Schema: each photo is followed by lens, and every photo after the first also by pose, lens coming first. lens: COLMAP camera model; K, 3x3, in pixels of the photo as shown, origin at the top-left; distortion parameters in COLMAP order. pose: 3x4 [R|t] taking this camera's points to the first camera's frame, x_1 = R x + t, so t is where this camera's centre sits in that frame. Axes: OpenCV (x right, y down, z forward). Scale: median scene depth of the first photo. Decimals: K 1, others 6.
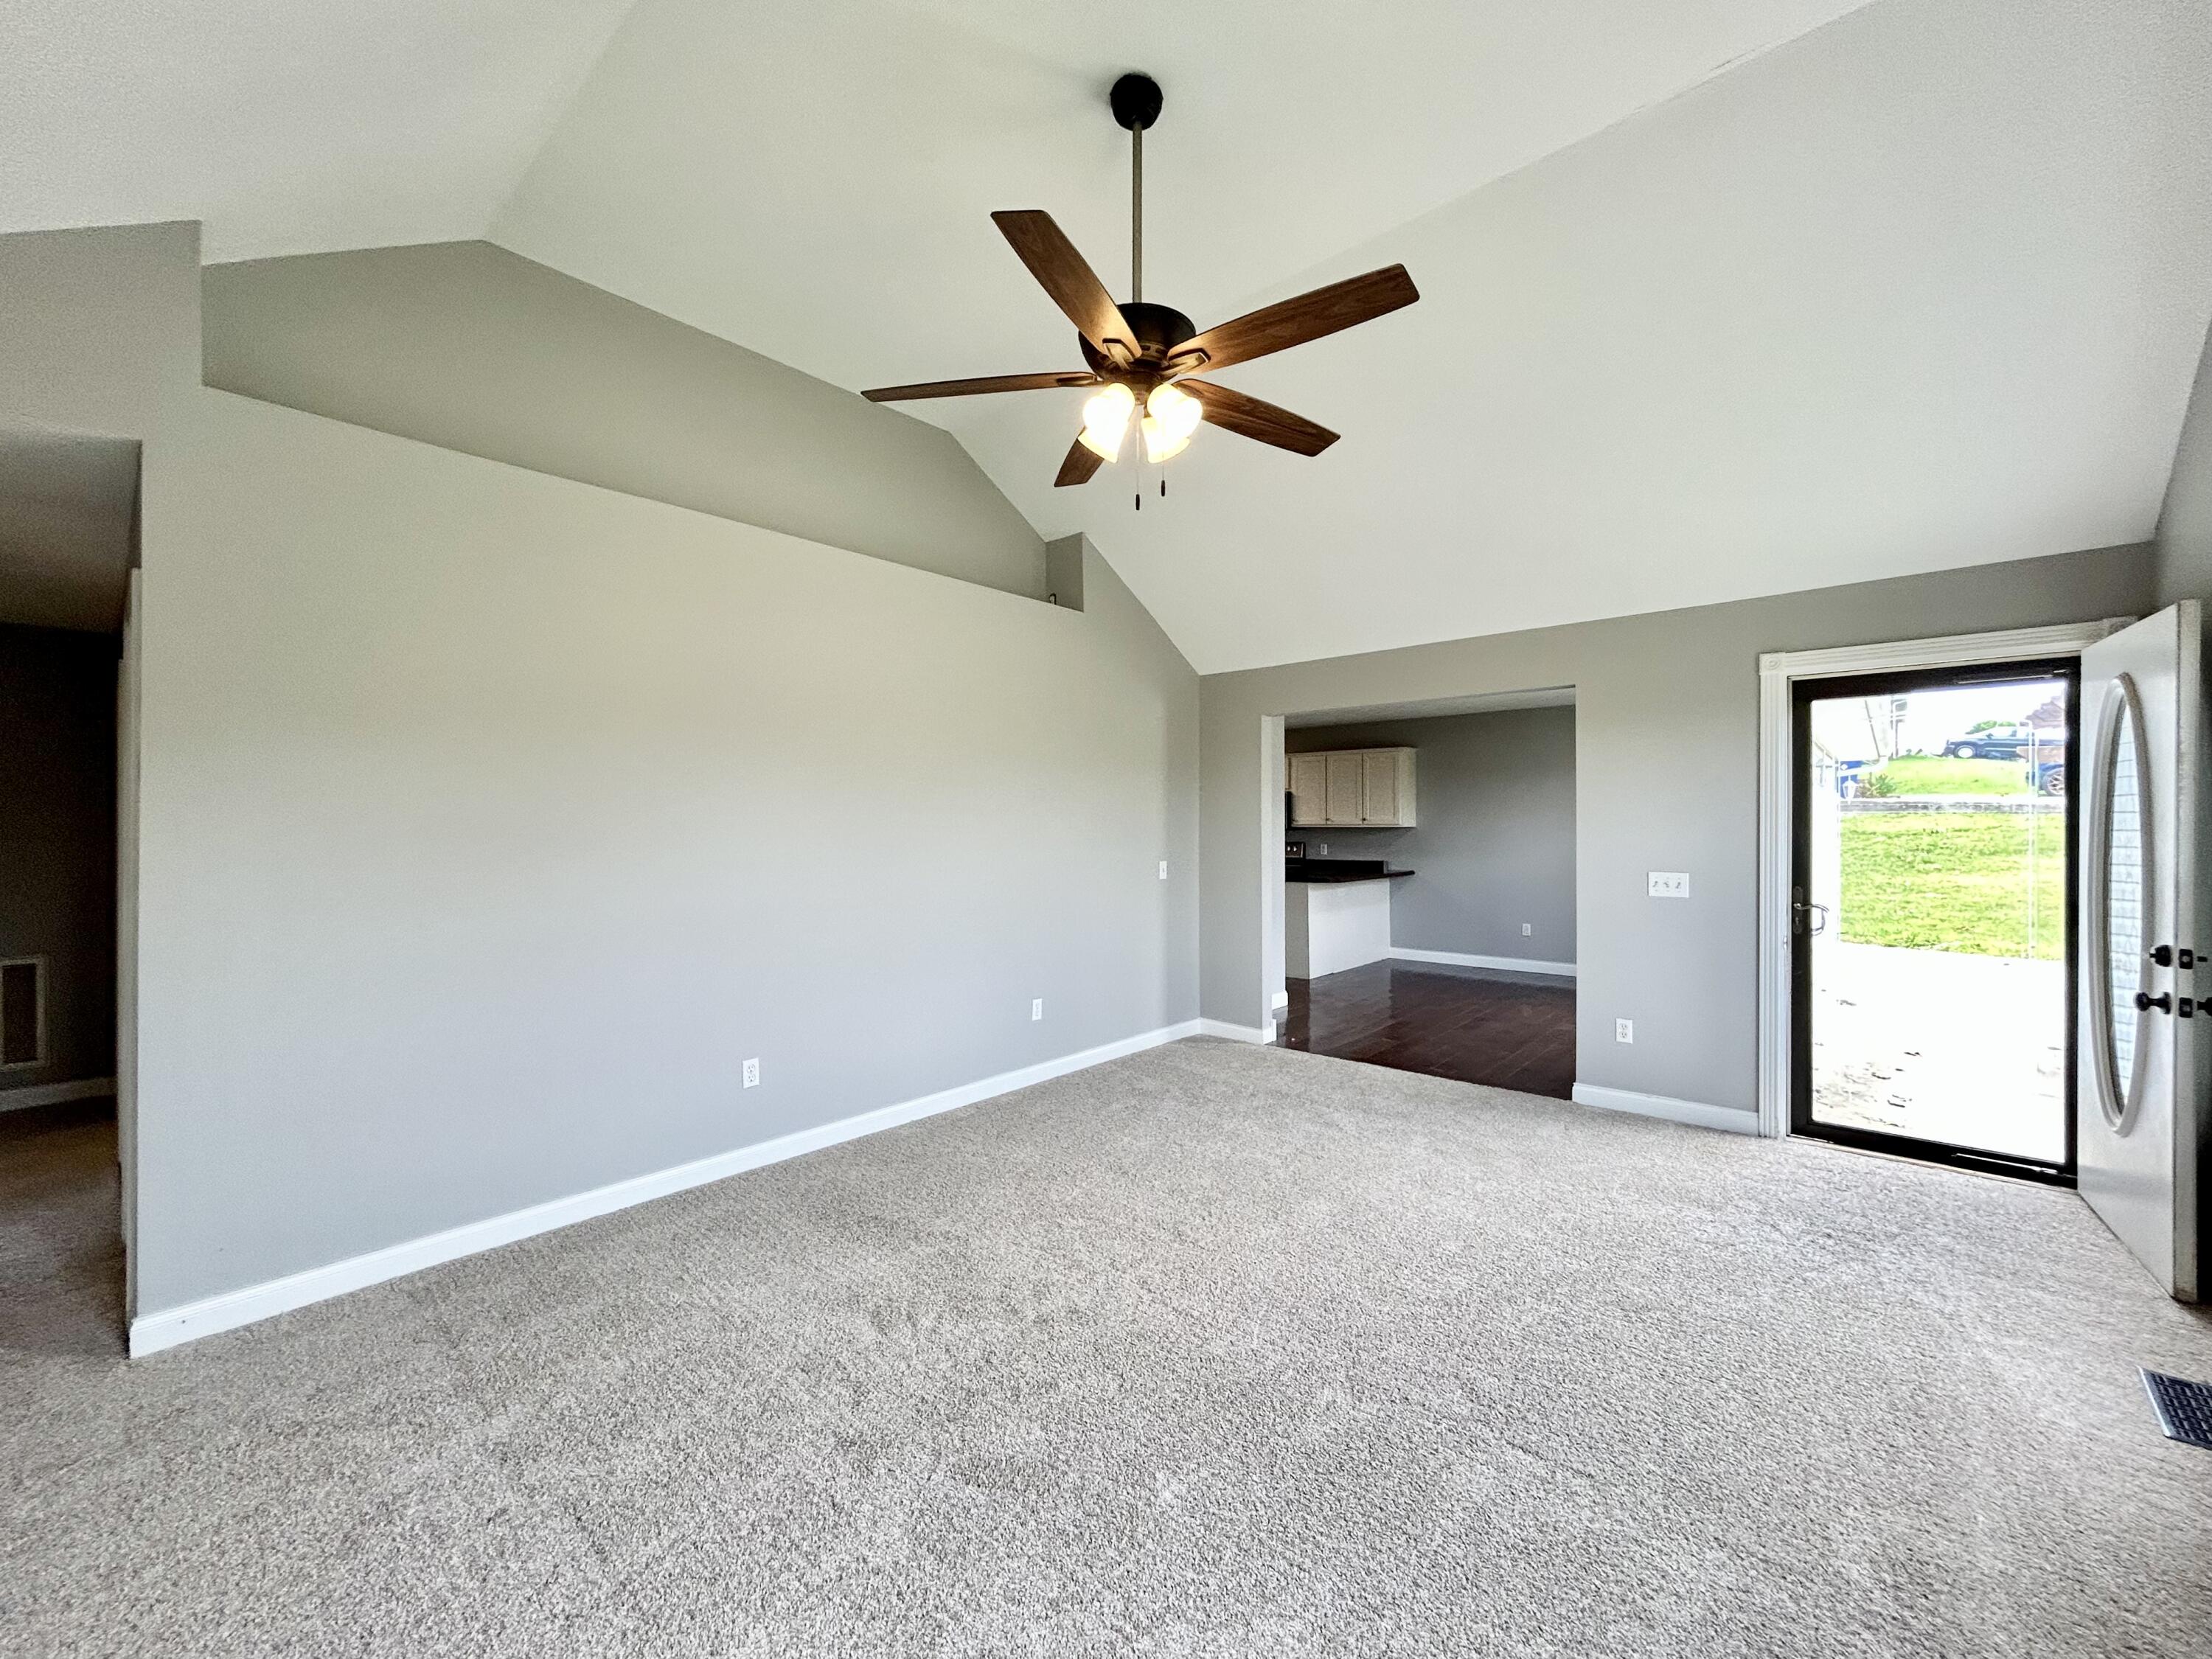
lens RADIAL K [[900.7, 0, 1119.9], [0, 900.7, 829.4], [0, 0, 1]] dist [-0.001298, 0.000276]
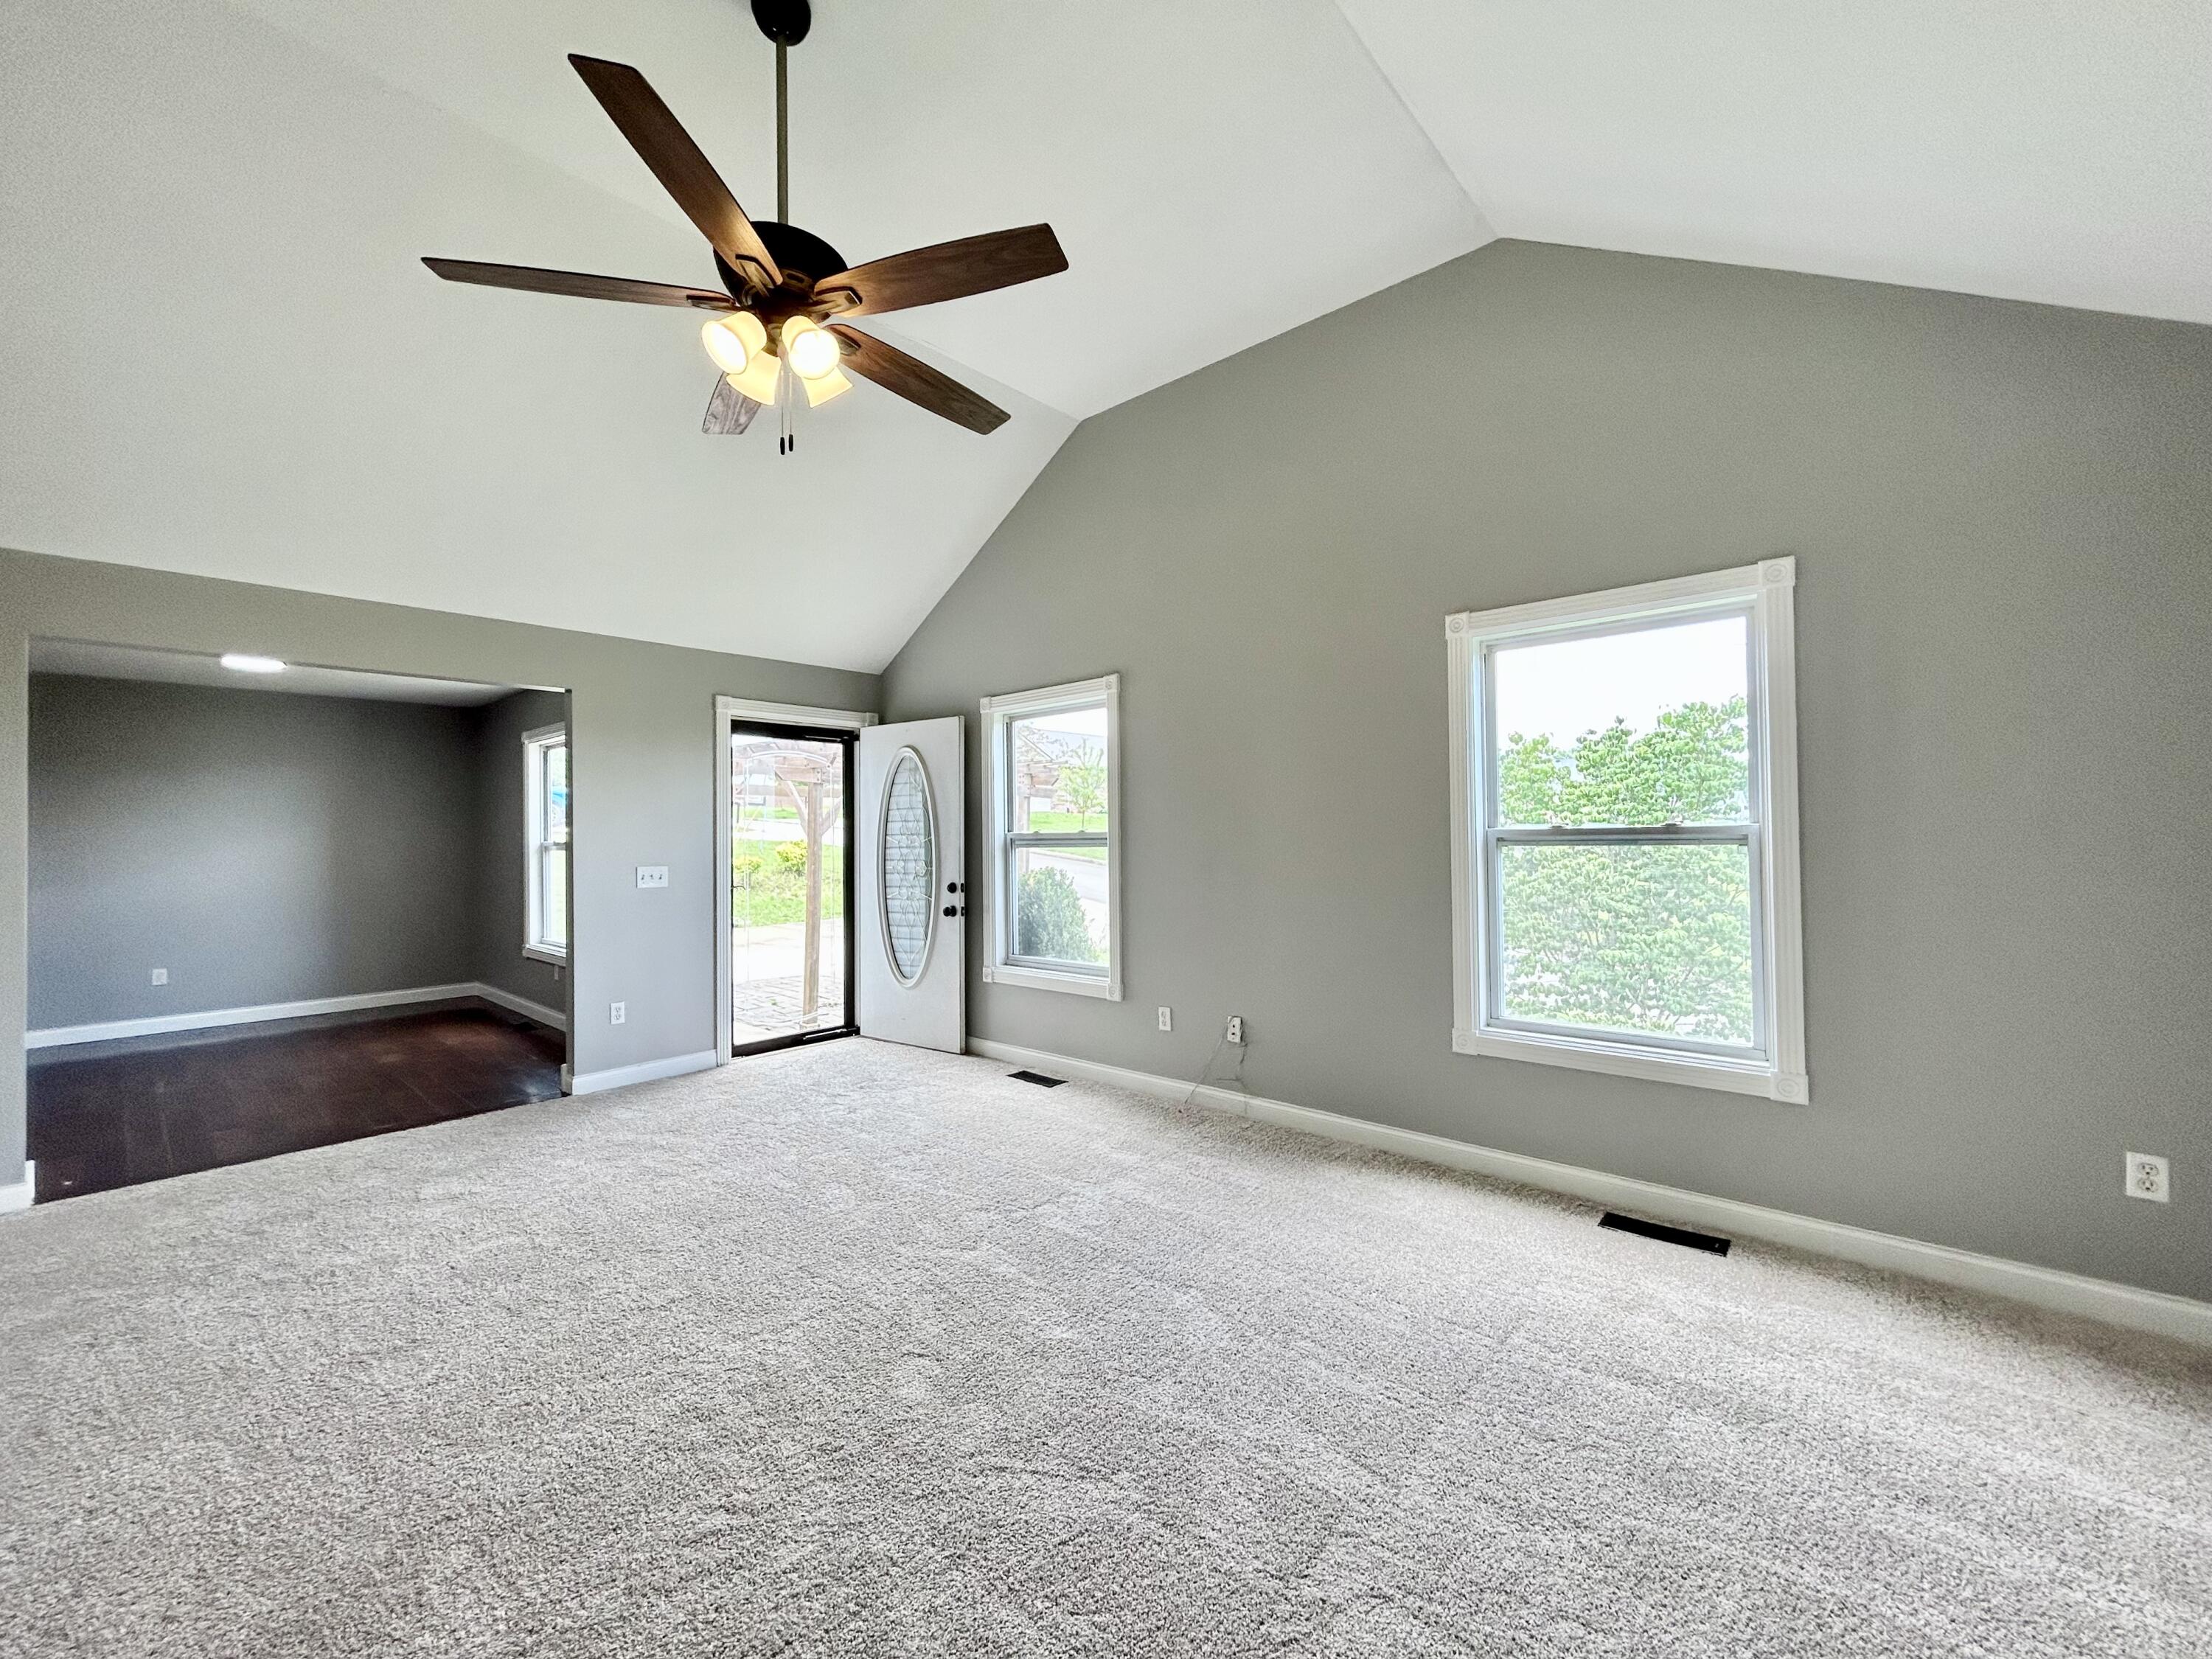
lens RADIAL K [[790.1, 0, 1182.5], [0, 790.1, 834.1], [0, 0, 1]] dist [-0.013493, 0.000027]
pose [[-0.034099, 0.006617, 0.999397, -0.462349], [0.019199, 0.999798, -0.005965, 0.027288], [-0.999234, 0.018984, -0.034219, 0.378361]]
